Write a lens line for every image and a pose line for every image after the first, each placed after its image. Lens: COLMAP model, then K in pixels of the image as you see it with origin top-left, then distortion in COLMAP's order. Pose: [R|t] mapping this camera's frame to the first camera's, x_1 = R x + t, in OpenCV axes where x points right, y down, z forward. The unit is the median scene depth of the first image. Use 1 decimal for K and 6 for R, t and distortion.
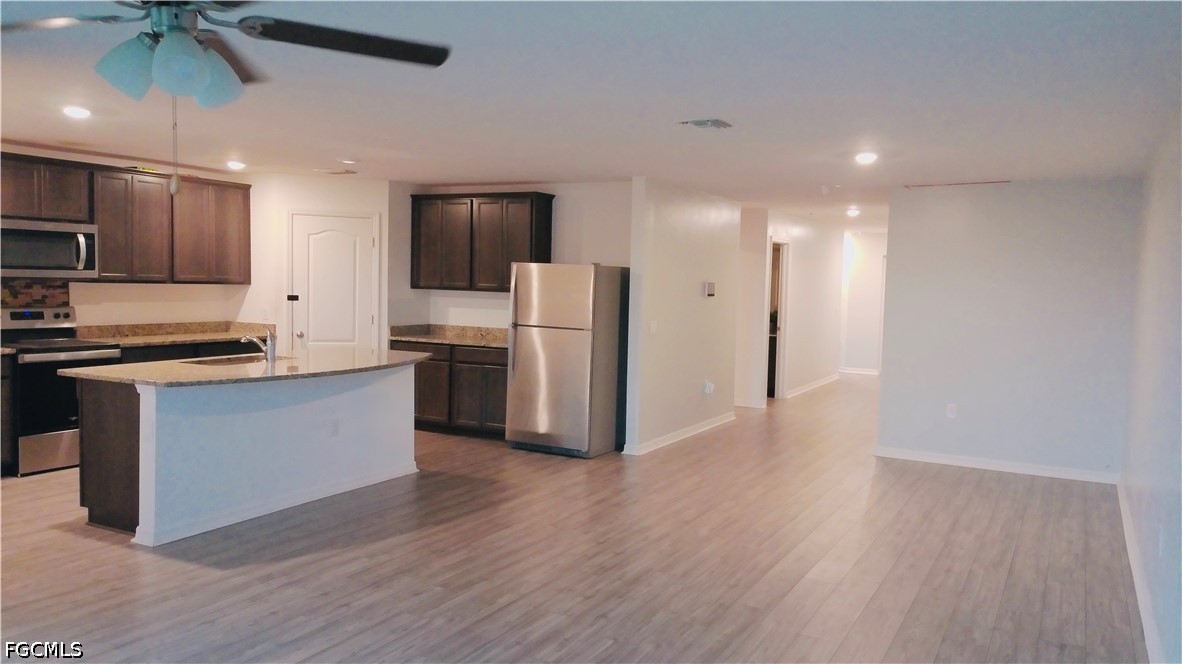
lens RADIAL K [[877.3, 0, 607.0], [0, 877.3, 326.2], [0, 0, 1]] dist [0.118726, -0.129358]
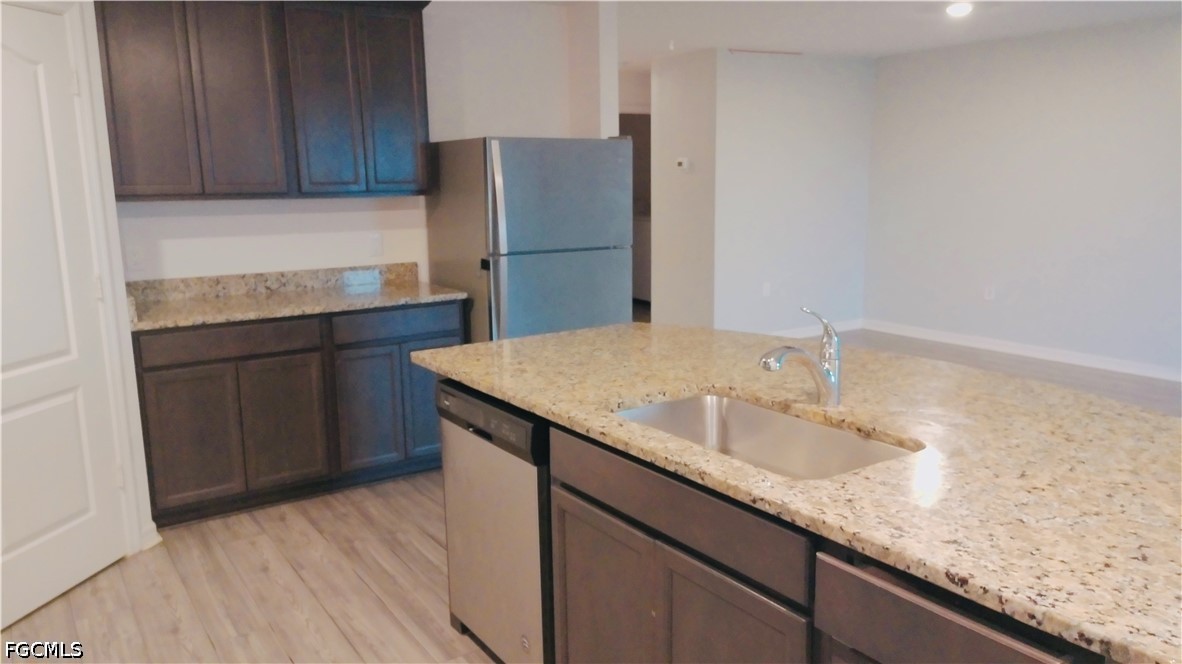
lens RADIAL K [[877.3, 0, 589.2], [0, 877.3, 339.4], [0, 0, 1]] dist [0.118726, -0.129358]
pose [[0.482489, -0.192979, 0.854379, -0.584188], [0.071250, 0.980842, 0.181307, -0.047938], [-0.872999, -0.026604, 0.486996, 0.714080]]
